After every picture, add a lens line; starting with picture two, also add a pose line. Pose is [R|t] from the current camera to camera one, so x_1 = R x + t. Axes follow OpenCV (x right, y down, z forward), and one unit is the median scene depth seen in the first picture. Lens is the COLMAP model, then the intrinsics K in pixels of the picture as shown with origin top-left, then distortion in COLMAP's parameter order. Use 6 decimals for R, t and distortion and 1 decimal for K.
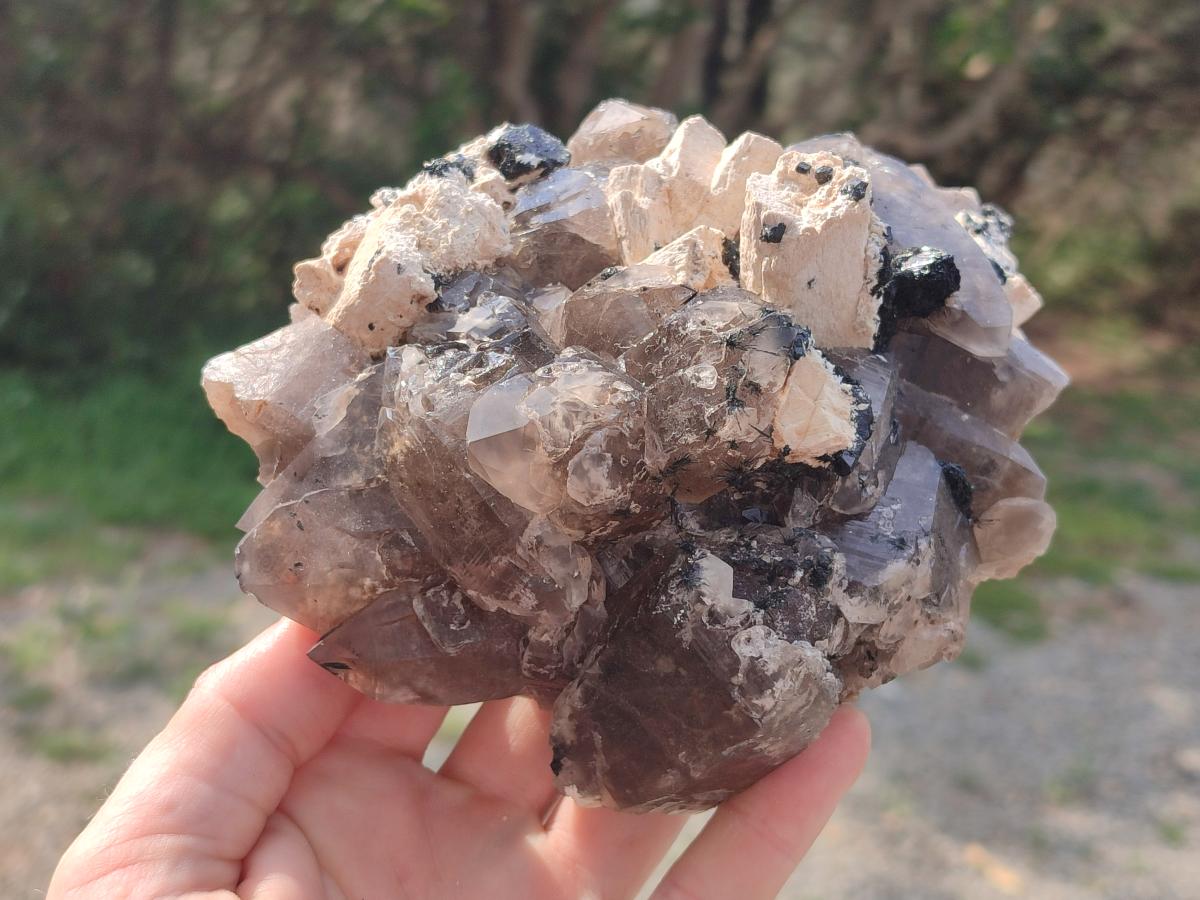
lens RADIAL K [[1811.9, 0, 600.0], [0, 1811.9, 450.0], [0, 0, 1]] dist [0.327184, -2.705632]
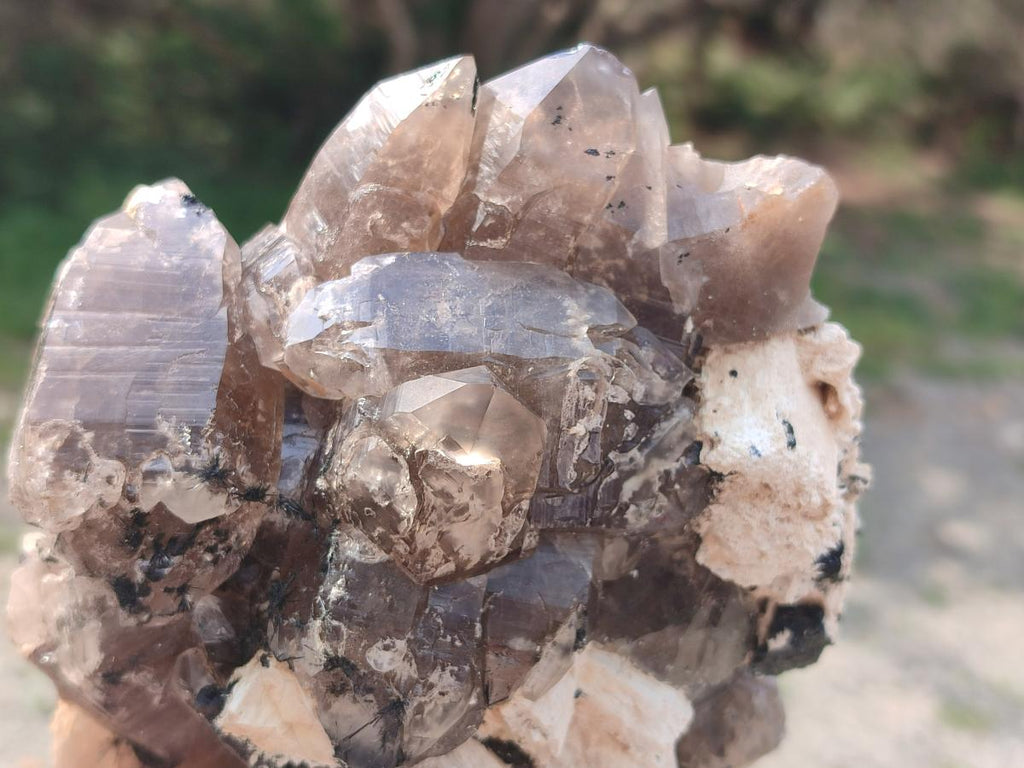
lens RADIAL K [[1546.2, 0, 512.0], [0, 1546.2, 384.0], [0, 0, 1]] dist [0.327184, -2.705632]
pose [[-0.649170, 0.750959, 0.120991, -0.151649], [-0.744497, -0.659900, 0.101271, -0.072106], [0.155892, -0.024335, 0.987474, 0.317958]]
